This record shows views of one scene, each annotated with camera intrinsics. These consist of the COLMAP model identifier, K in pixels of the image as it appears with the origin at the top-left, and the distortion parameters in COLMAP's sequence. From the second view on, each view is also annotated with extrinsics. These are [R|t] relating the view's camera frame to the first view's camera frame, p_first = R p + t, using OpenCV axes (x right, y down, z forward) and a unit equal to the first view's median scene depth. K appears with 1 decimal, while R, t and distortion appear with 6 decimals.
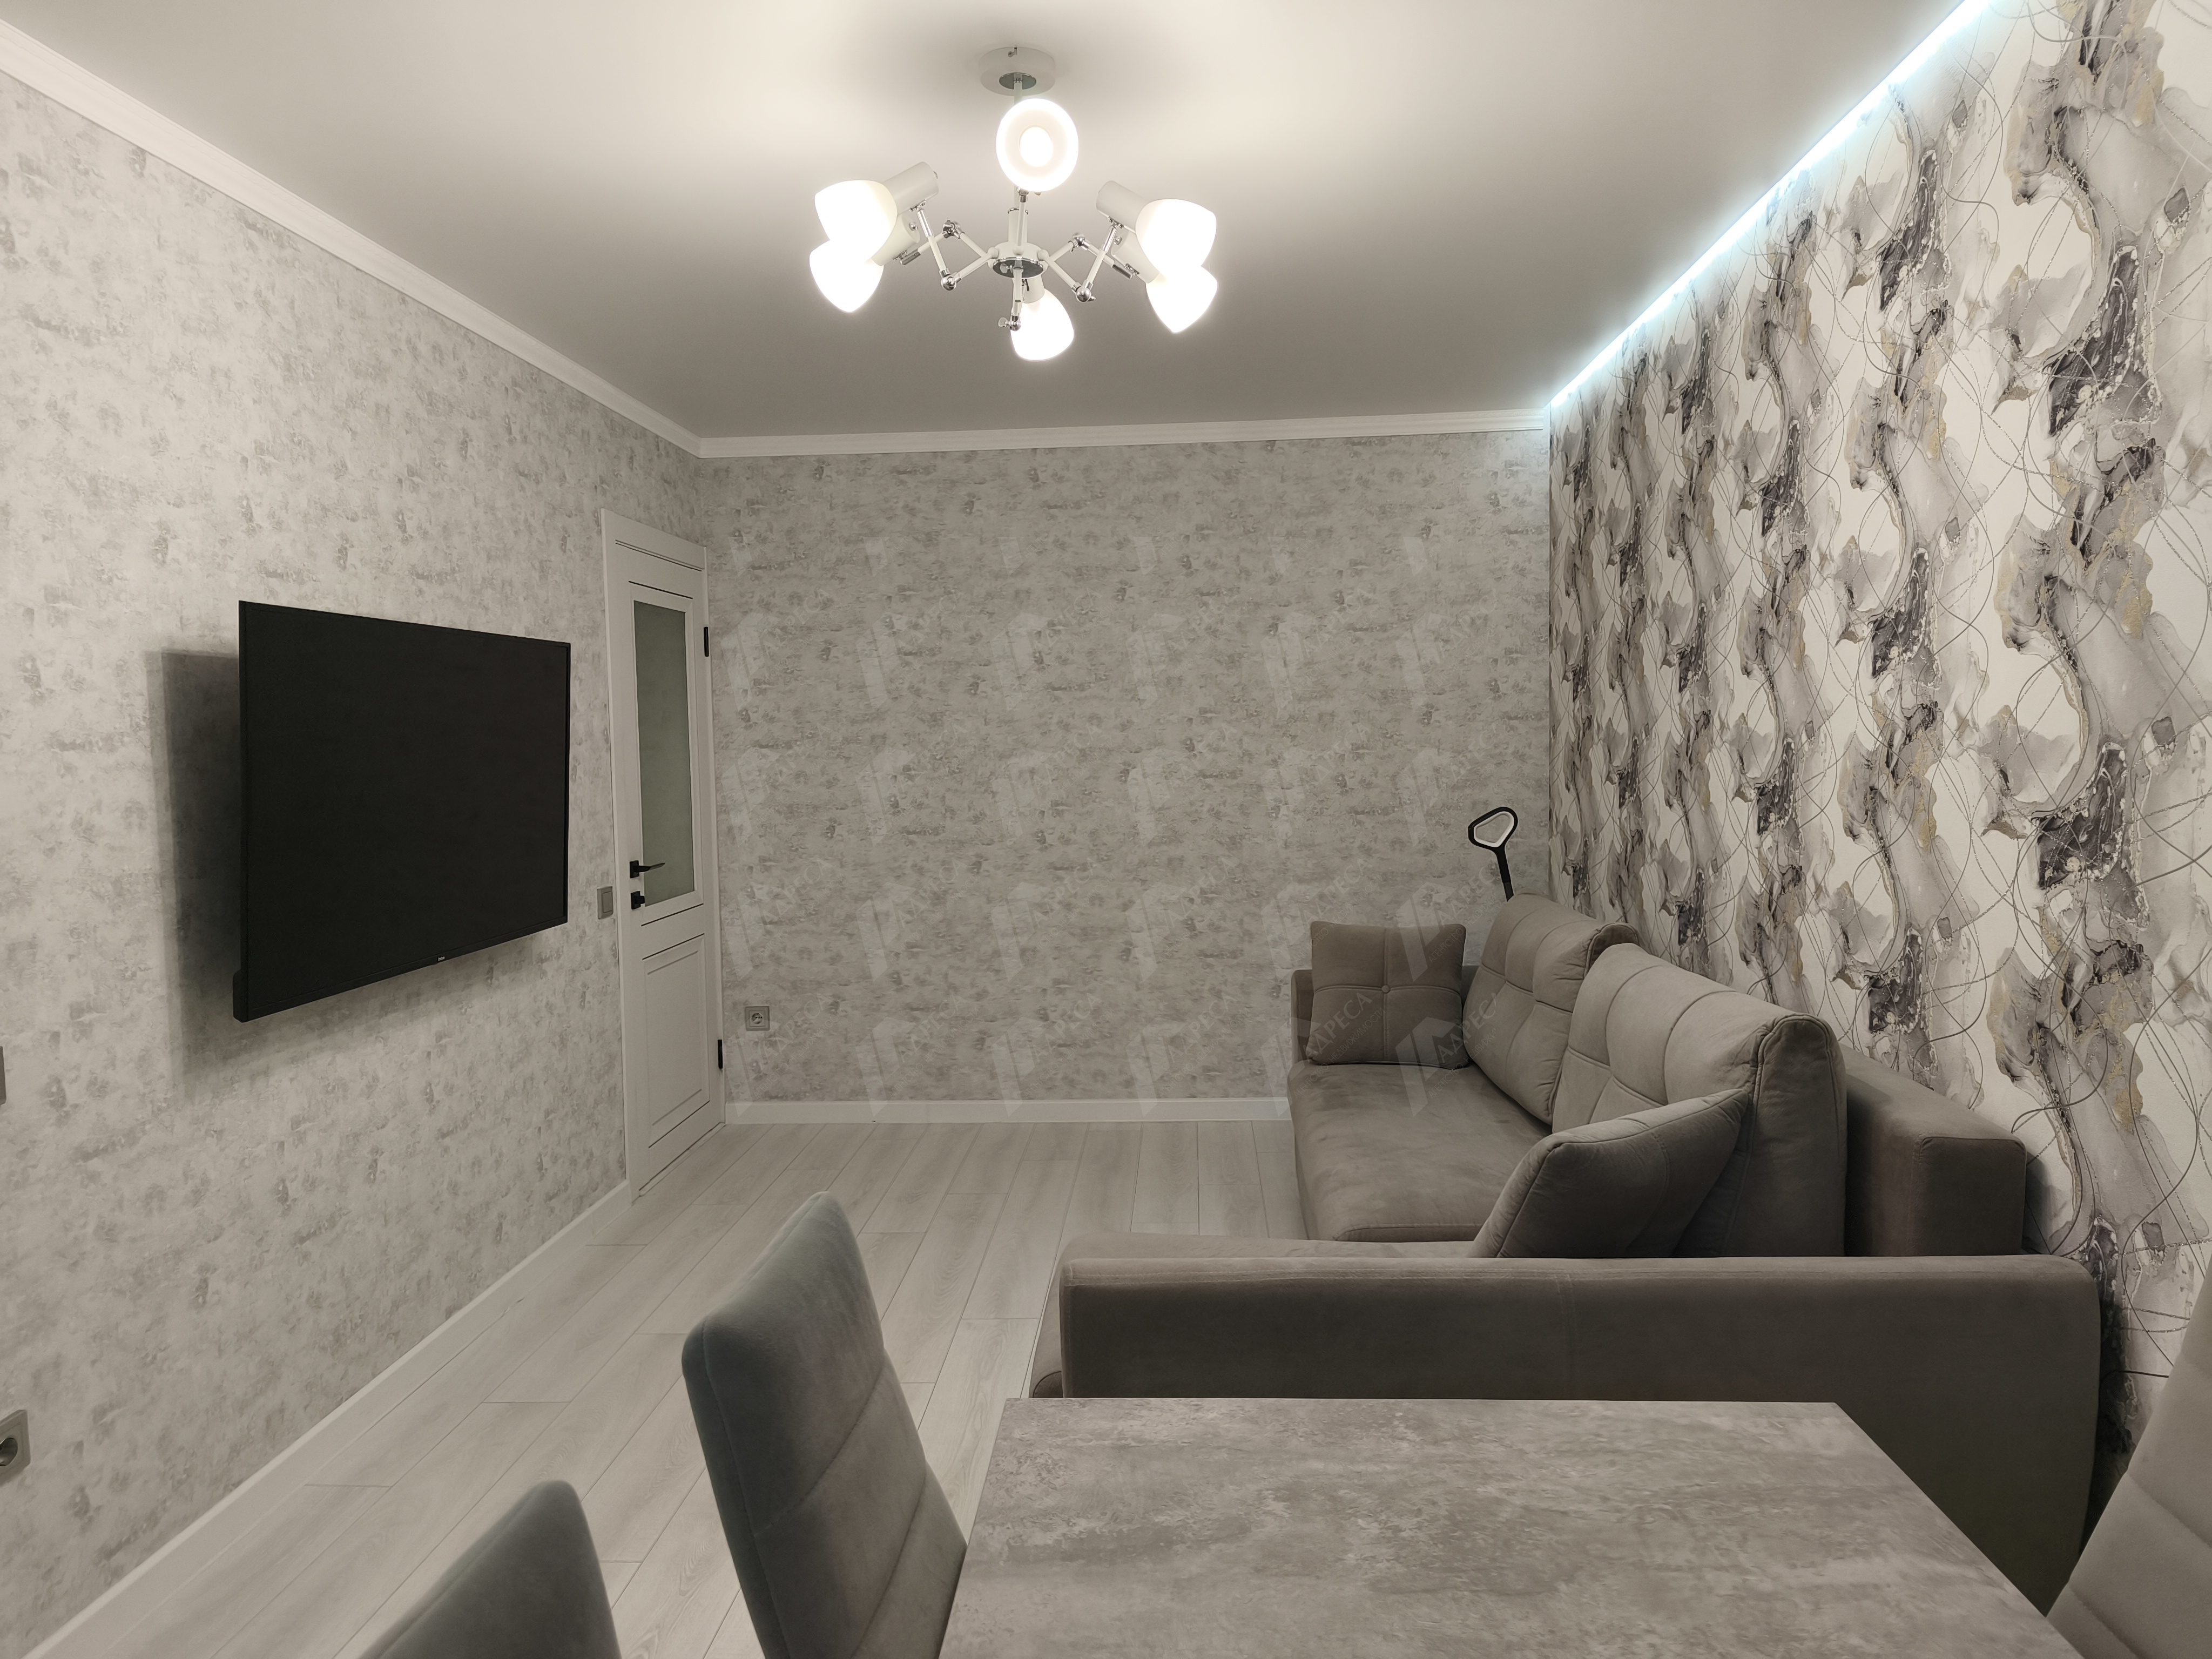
lens RADIAL K [[1441.4, 0, 1109.8], [0, 1441.4, 816.3], [0, 0, 1]] dist [0.051660, -0.017726]
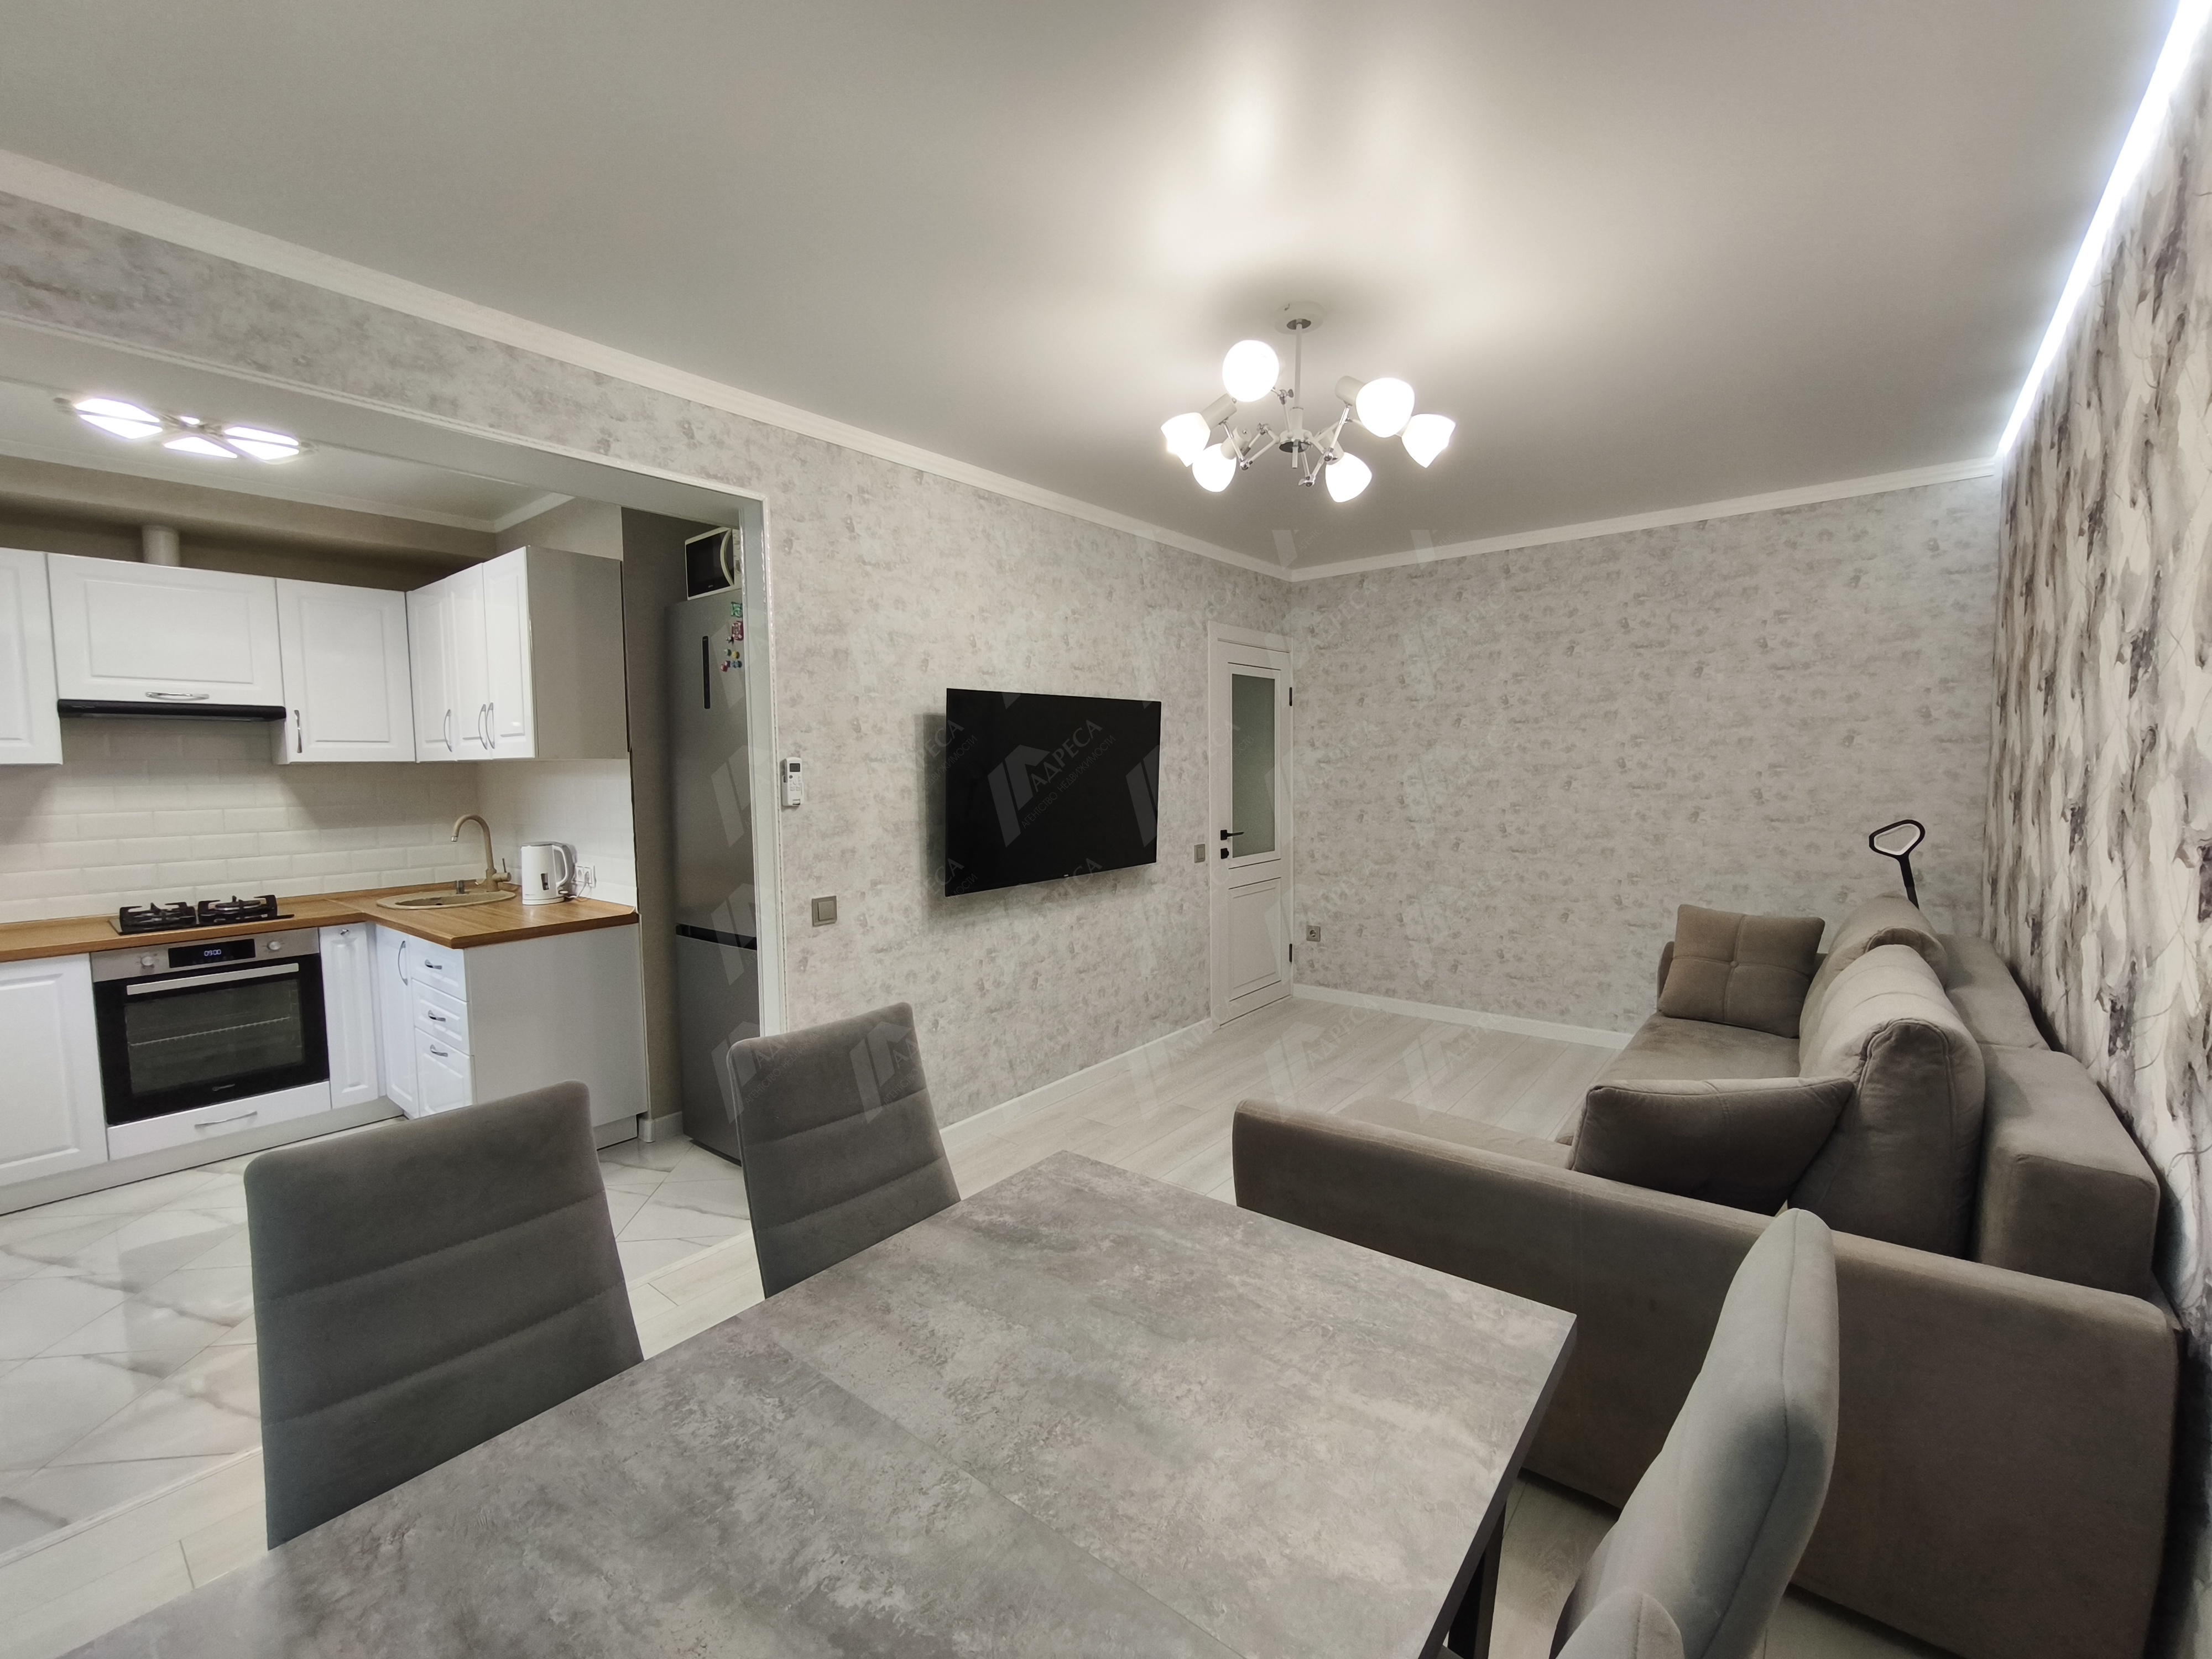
lens RADIAL K [[932.2, 0, 1124.6], [0, 932.2, 826.5], [0, 0, 1]] dist [0.004281, -0.000917]
pose [[0.815226, 0.046708, -0.577257, 0.284159], [-0.034758, 0.998892, 0.031737, -0.004867], [0.578100, -0.005809, 0.815945, 0.076938]]
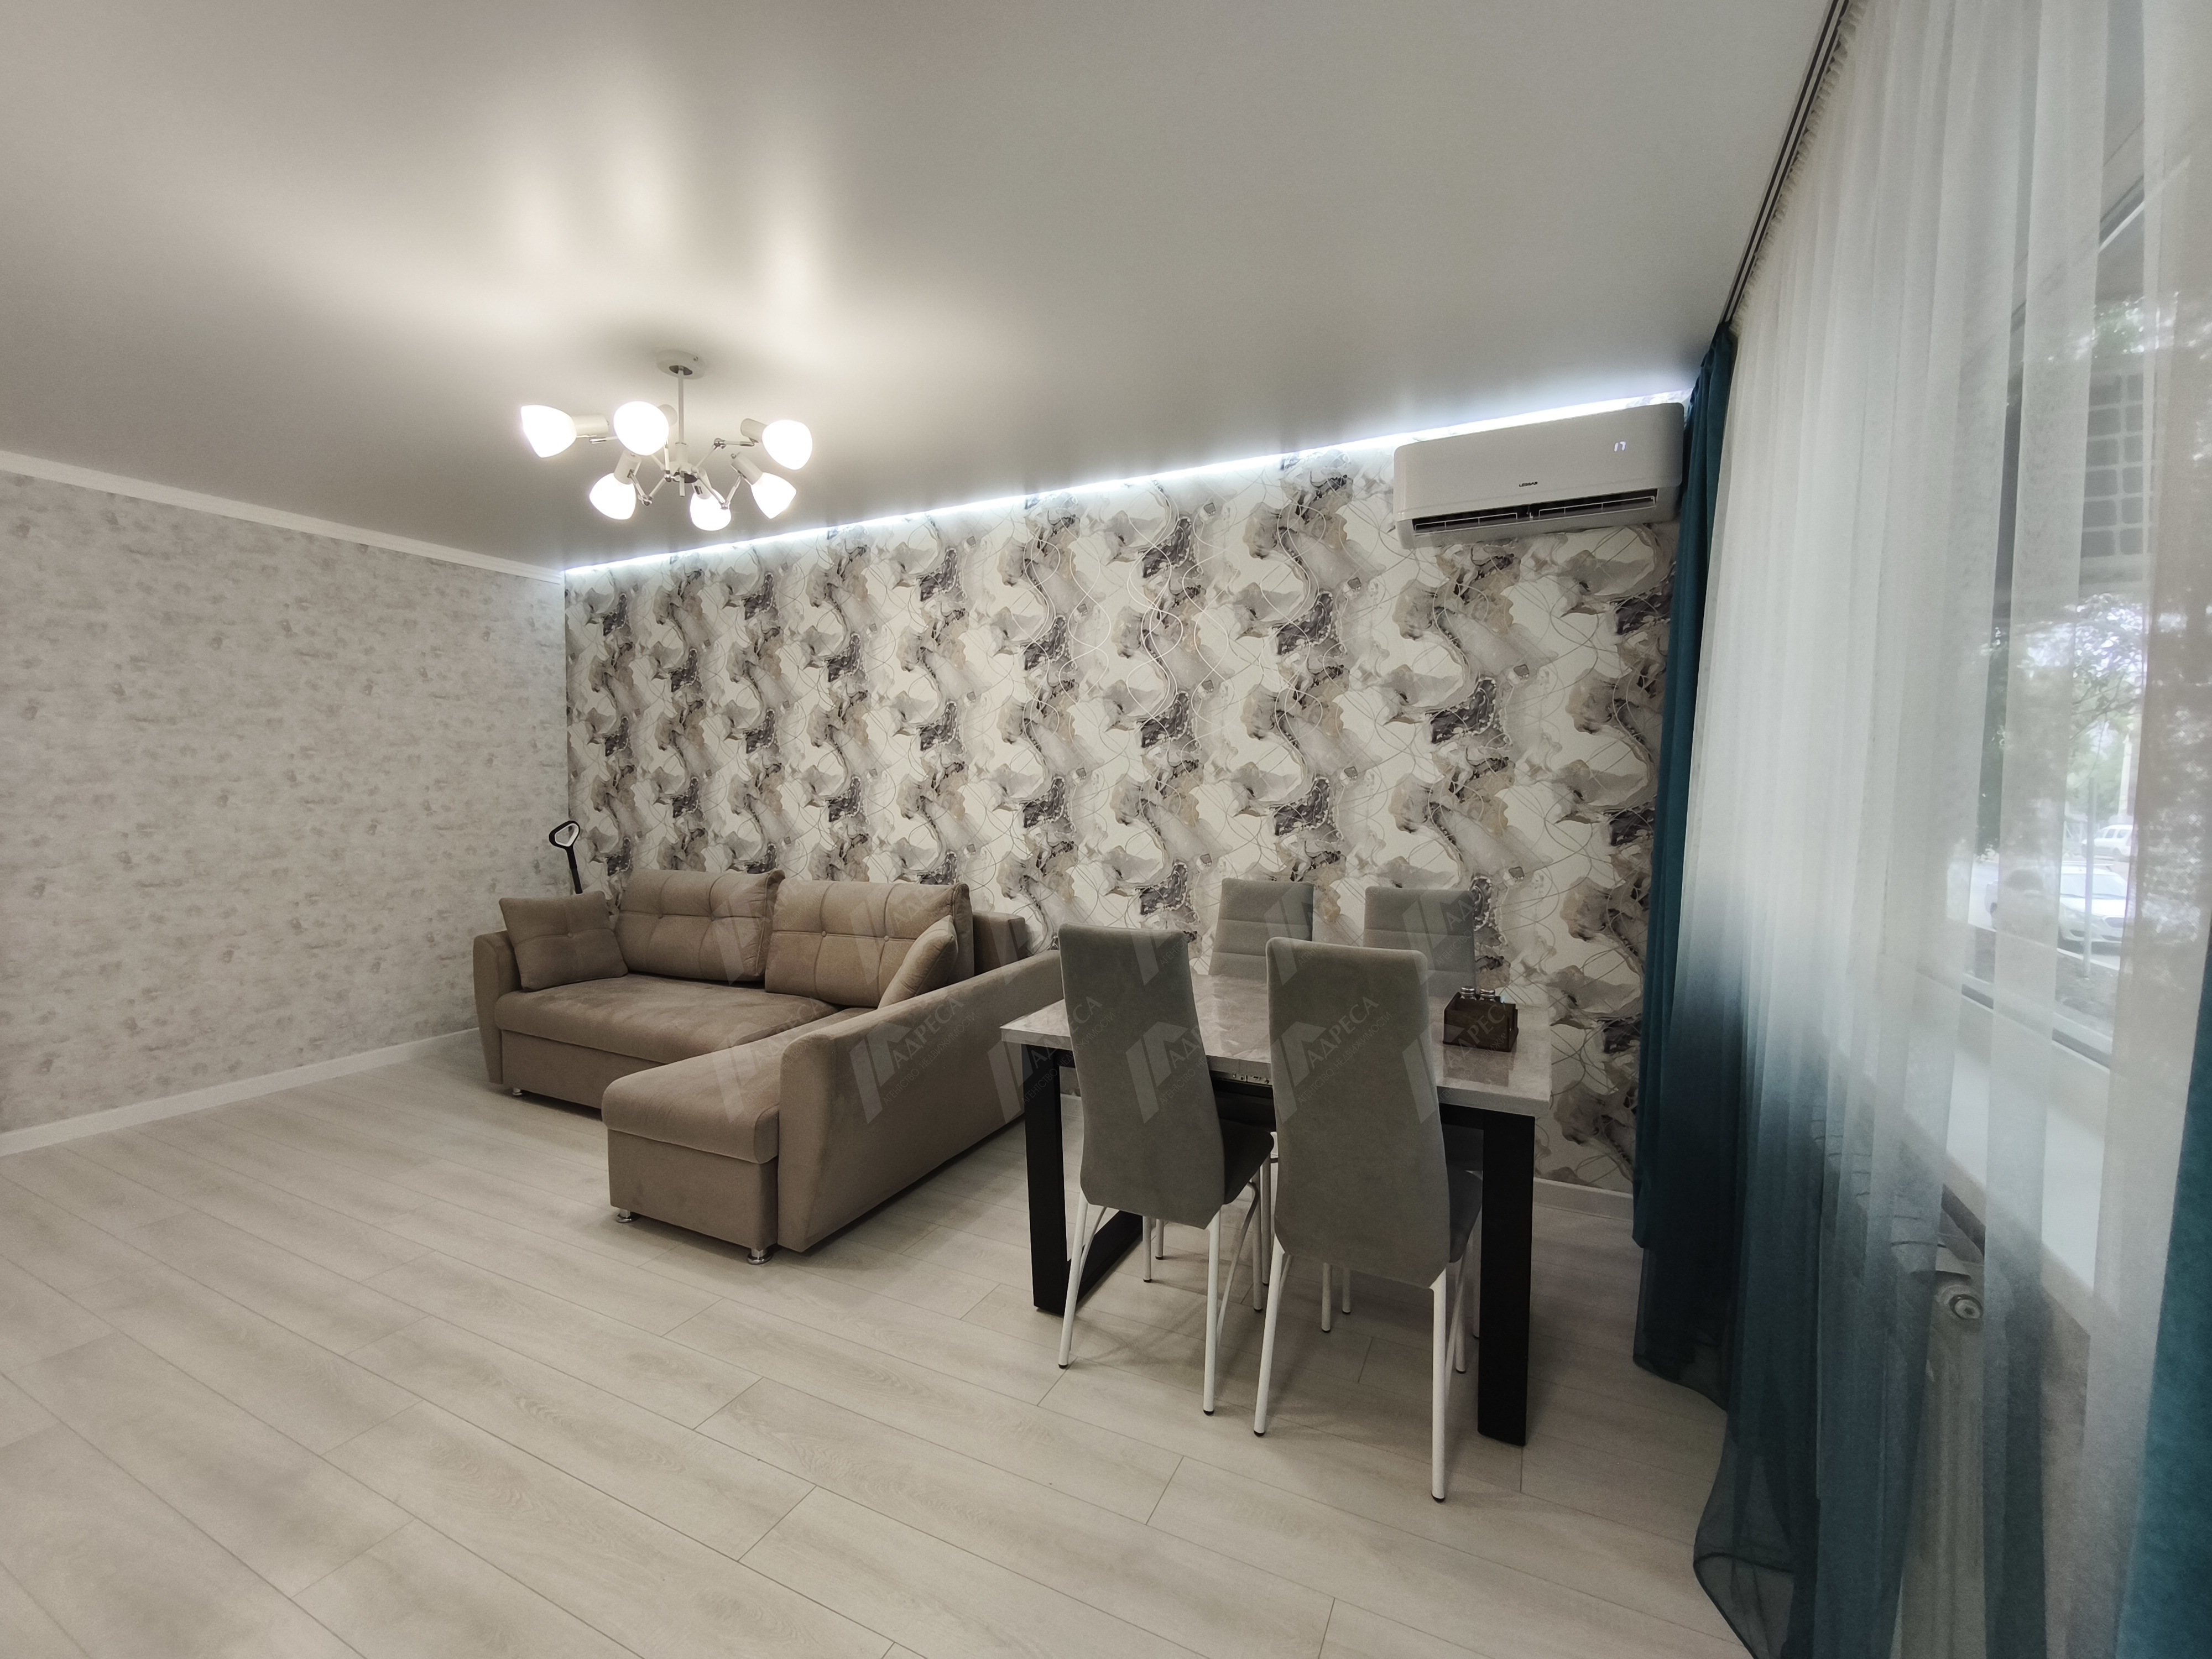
lens RADIAL K [[932.2, 0, 1100.3], [0, 932.2, 831.3], [0, 0, 1]] dist [0.004281, -0.000917]
pose [[0.385362, -0.022958, 0.922480, -0.651332], [0.042434, 0.999074, 0.007138, 0.032626], [-0.921789, 0.036394, 0.385979, 0.111028]]
